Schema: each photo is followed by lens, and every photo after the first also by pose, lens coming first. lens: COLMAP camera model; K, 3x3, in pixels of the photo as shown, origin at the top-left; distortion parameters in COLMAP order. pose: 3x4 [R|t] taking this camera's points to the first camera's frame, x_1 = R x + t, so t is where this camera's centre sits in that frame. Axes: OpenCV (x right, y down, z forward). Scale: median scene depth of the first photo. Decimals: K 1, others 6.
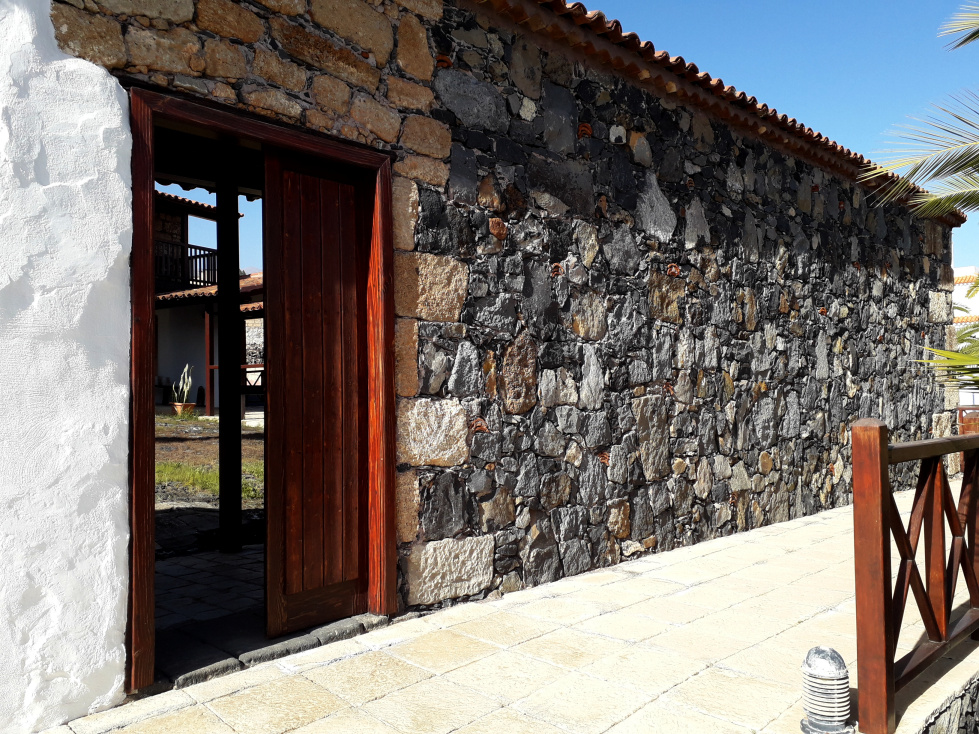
lens RADIAL K [[777.9, 0, 488.4], [0, 777.9, 369.3], [0, 0, 1]] dist [0.050377, -0.056810]
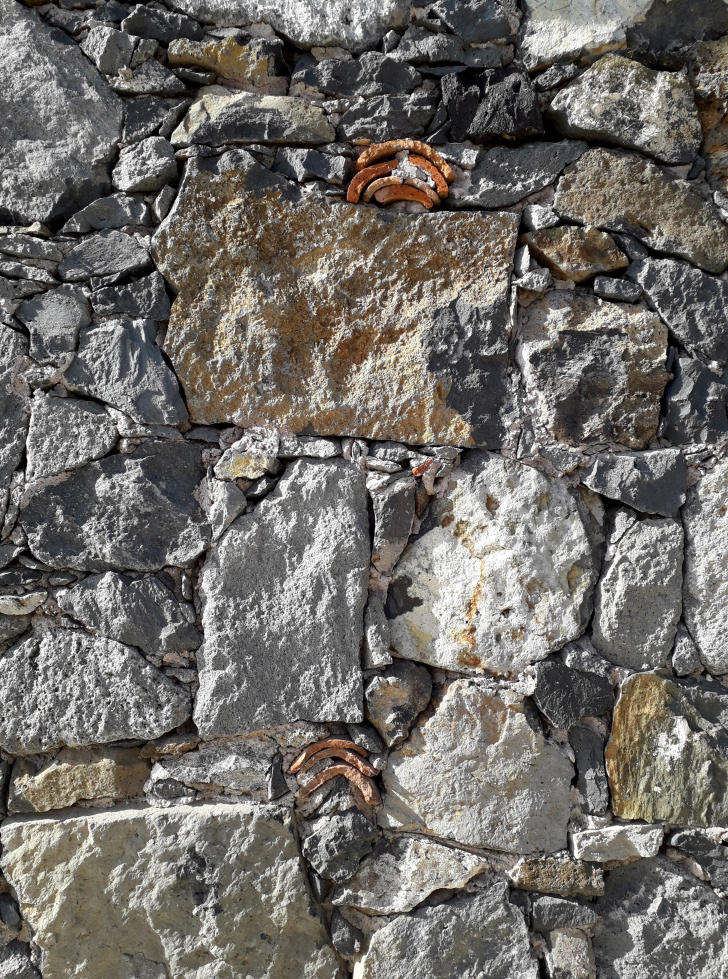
lens RADIAL K [[777.9, 0, 363.8], [0, 777.9, 490.3], [0, 0, 1]] dist [0.050377, -0.056810]
pose [[0.747484, 0.013061, -0.664151, 0.363617], [-0.006643, 0.999904, 0.012188, -0.049087], [0.664247, -0.004698, 0.747499, 0.846424]]
